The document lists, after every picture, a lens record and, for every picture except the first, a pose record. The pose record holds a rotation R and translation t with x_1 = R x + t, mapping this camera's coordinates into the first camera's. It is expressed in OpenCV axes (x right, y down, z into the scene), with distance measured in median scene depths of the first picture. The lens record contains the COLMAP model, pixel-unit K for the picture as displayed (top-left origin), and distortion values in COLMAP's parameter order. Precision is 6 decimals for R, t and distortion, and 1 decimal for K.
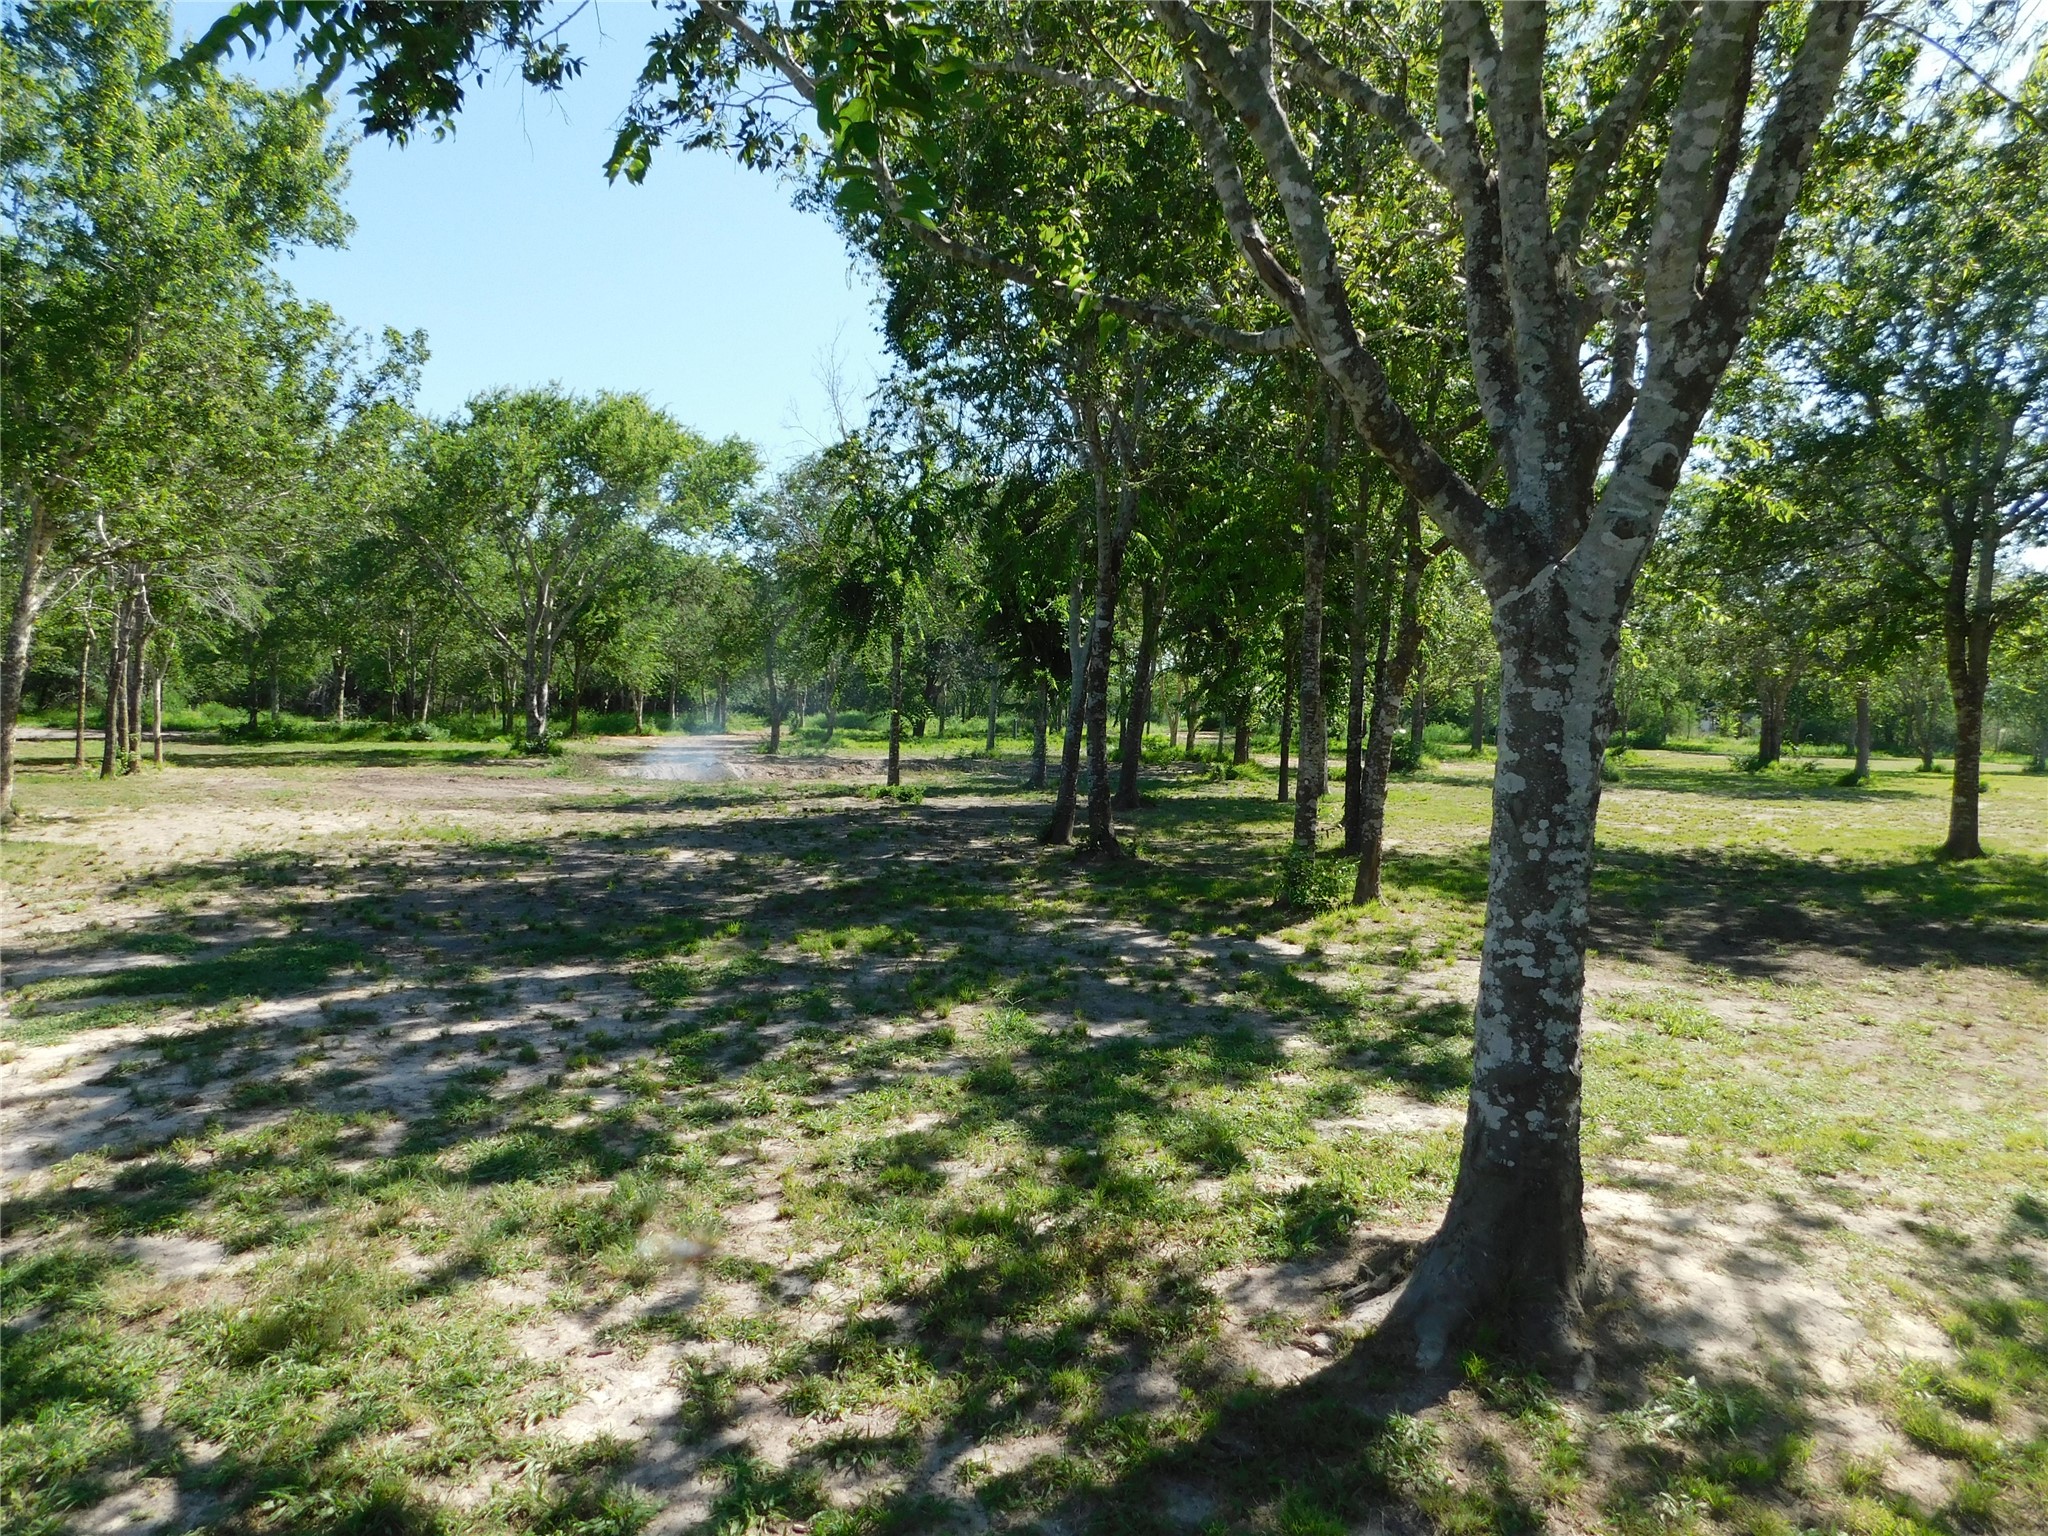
lens RADIAL K [[1358.8, 0, 1029.9], [0, 1358.8, 763.6], [0, 0, 1]] dist [-0.077321, 0.068298]
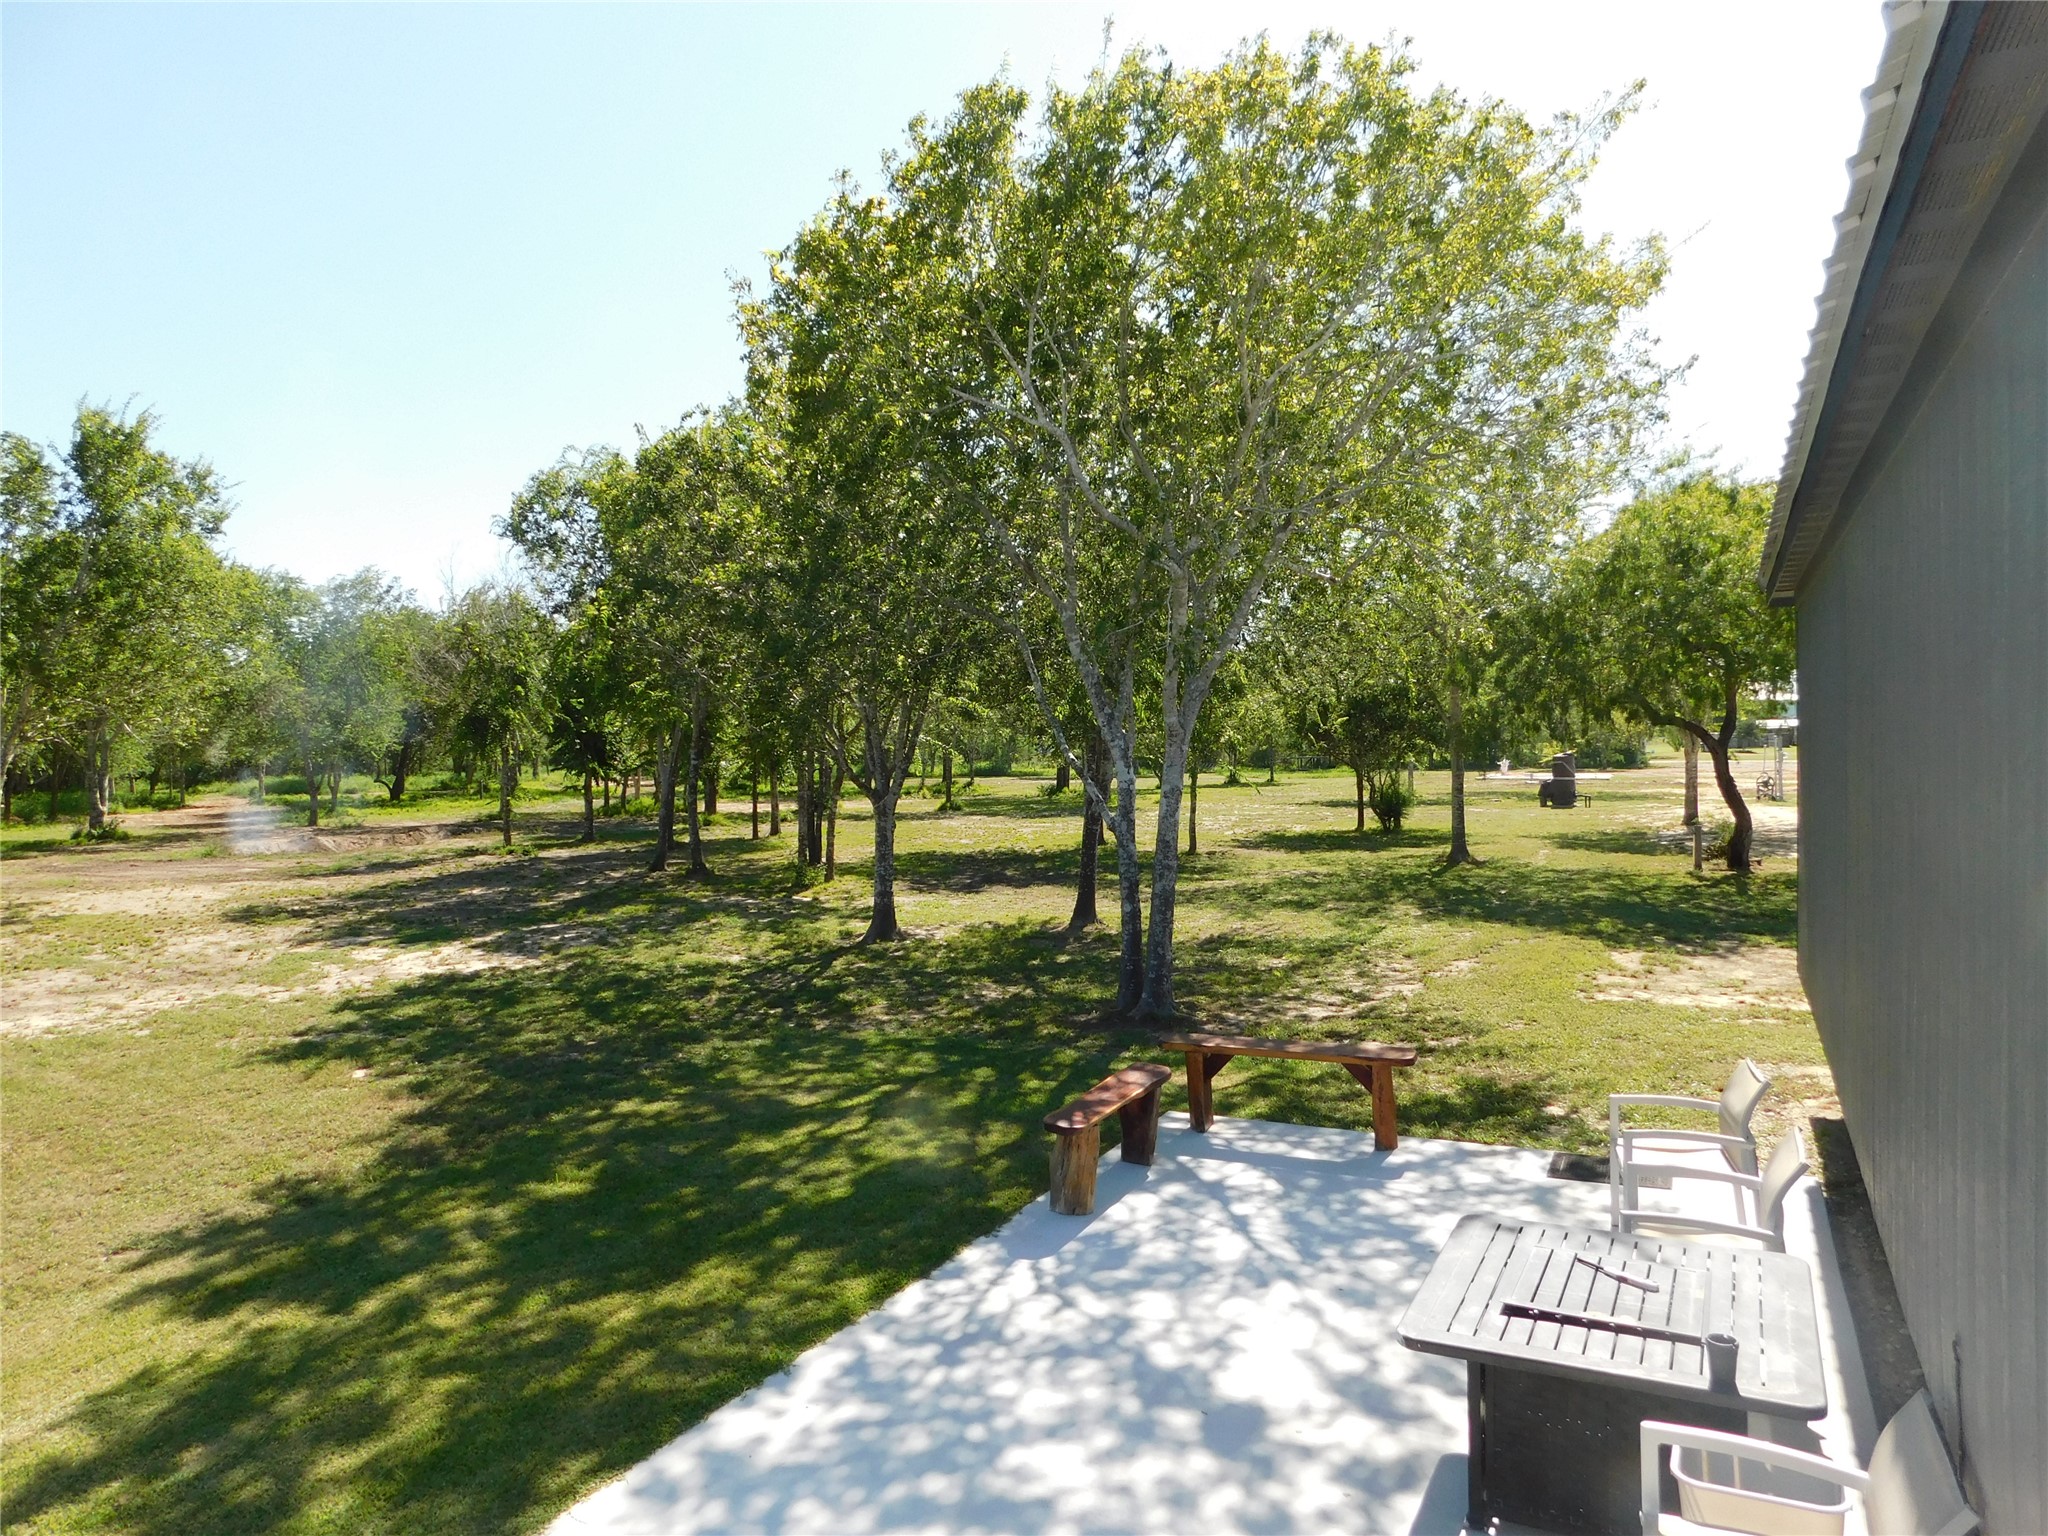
lens RADIAL K [[1358.8, 0, 1029.9], [0, 1358.8, 763.6], [0, 0, 1]] dist [-0.077321, 0.068298]
pose [[0.904323, -0.046006, 0.424362, -0.268409], [0.054734, 0.998466, -0.008392, -0.041996], [-0.423325, 0.030816, 0.905454, -0.817178]]
